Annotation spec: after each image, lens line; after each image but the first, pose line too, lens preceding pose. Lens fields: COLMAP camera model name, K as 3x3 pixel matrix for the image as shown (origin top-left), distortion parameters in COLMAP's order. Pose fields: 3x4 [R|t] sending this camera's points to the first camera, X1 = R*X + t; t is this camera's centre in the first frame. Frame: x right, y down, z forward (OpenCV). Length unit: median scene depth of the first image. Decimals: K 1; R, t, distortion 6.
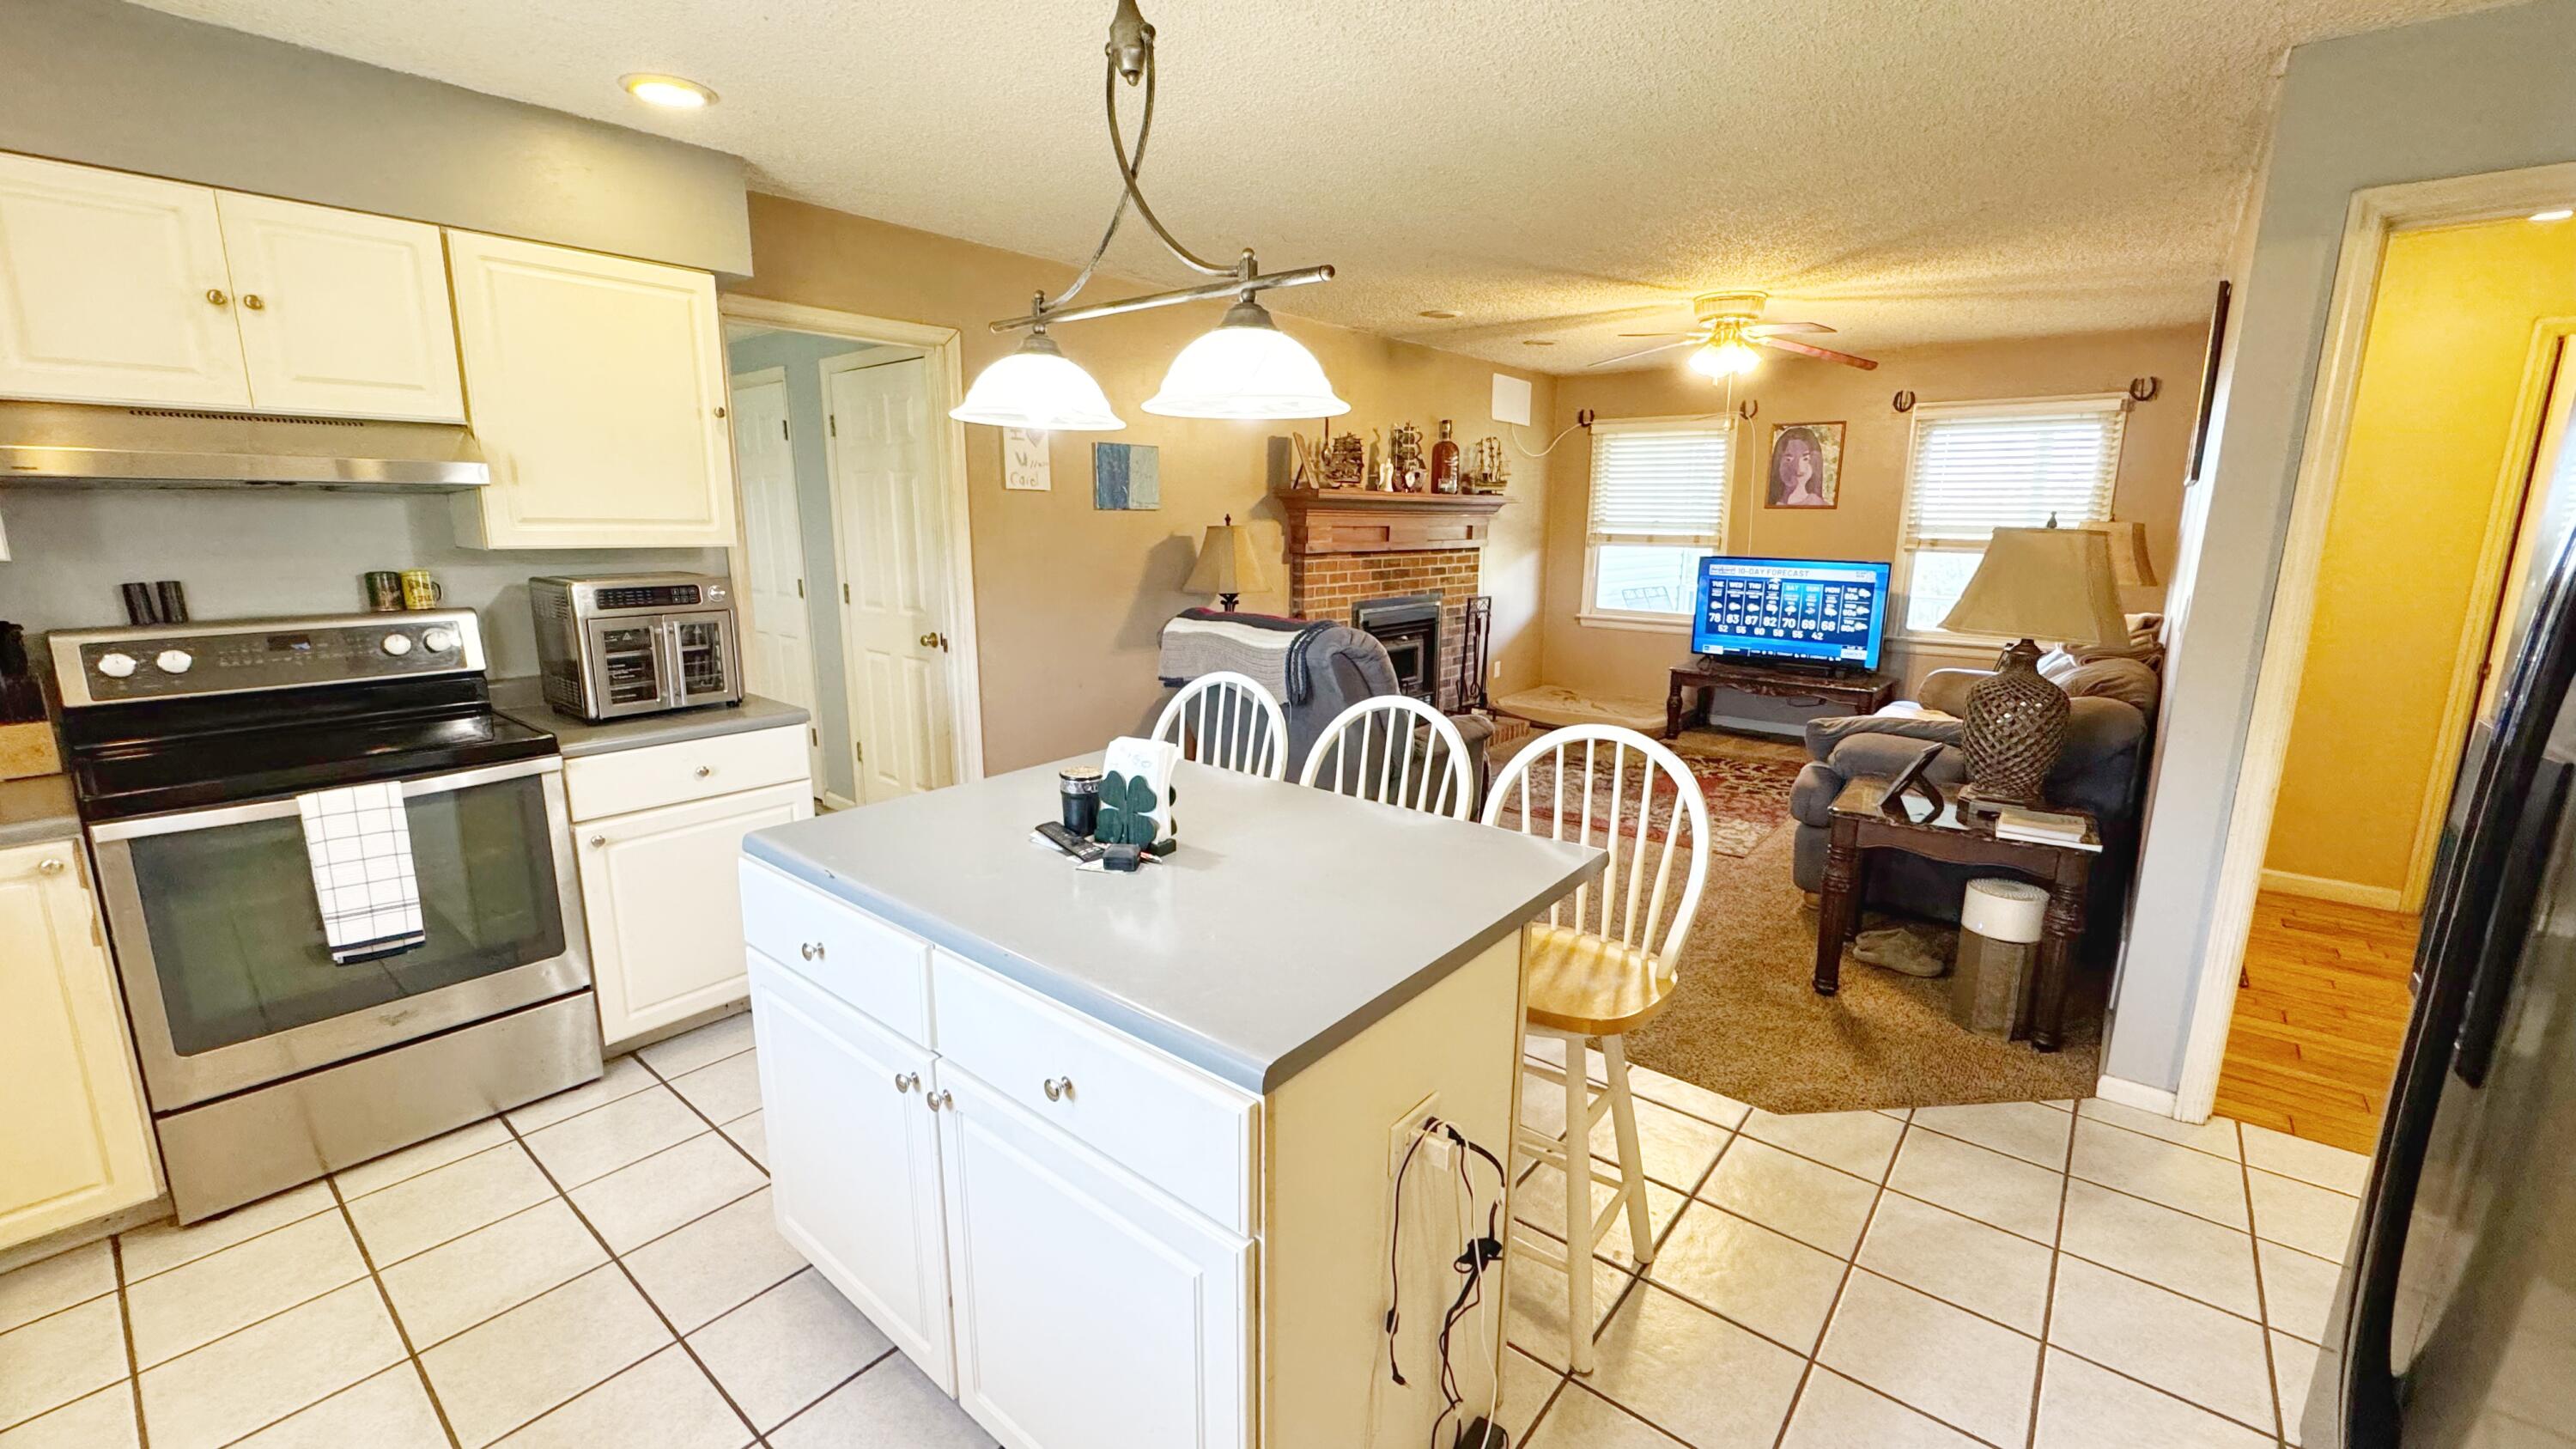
lens RADIAL K [[1040.5, 0, 1285.1], [0, 1040.5, 727.9], [0, 0, 1]] dist [-0.002454, 0.000146]
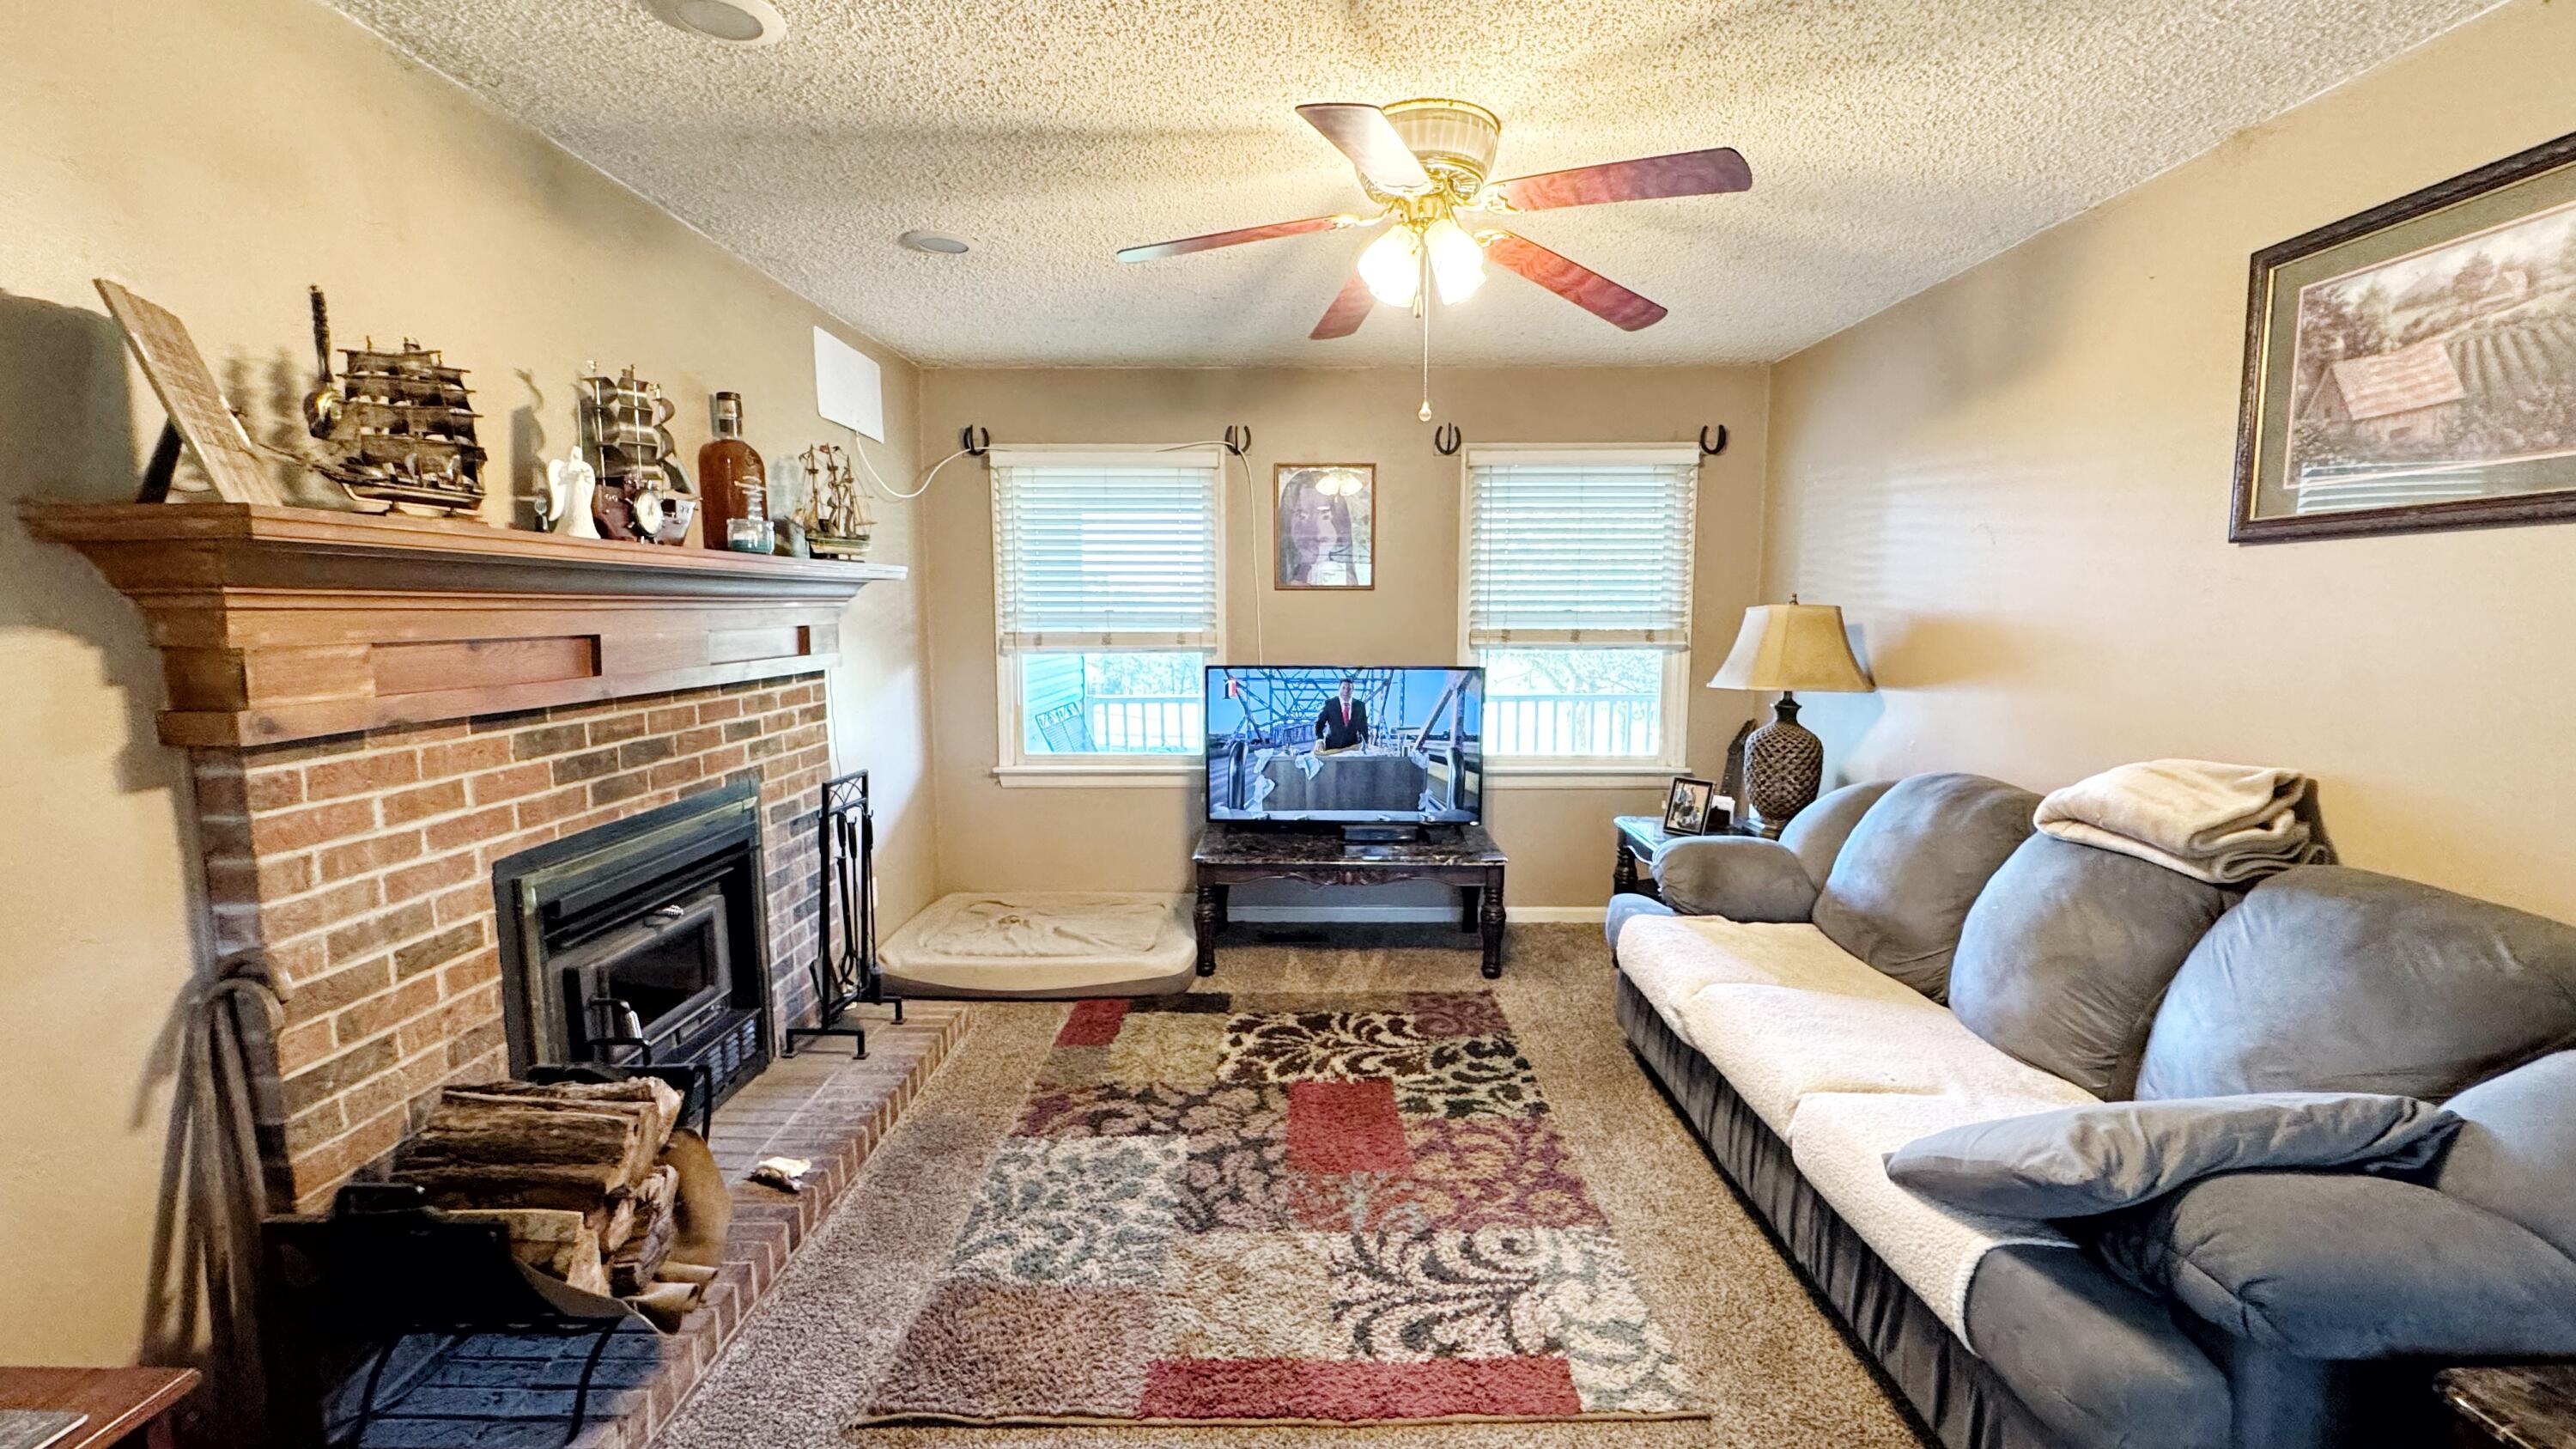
lens RADIAL K [[1040.5, 0, 1290.0], [0, 1040.5, 725.8], [0, 0, 1]] dist [-0.002454, 0.000146]
pose [[0.777187, -0.081367, 0.623987, 0.057731], [0.135123, 0.990053, -0.039197, -0.113182], [-0.614591, 0.114779, 0.780451, 0.559235]]
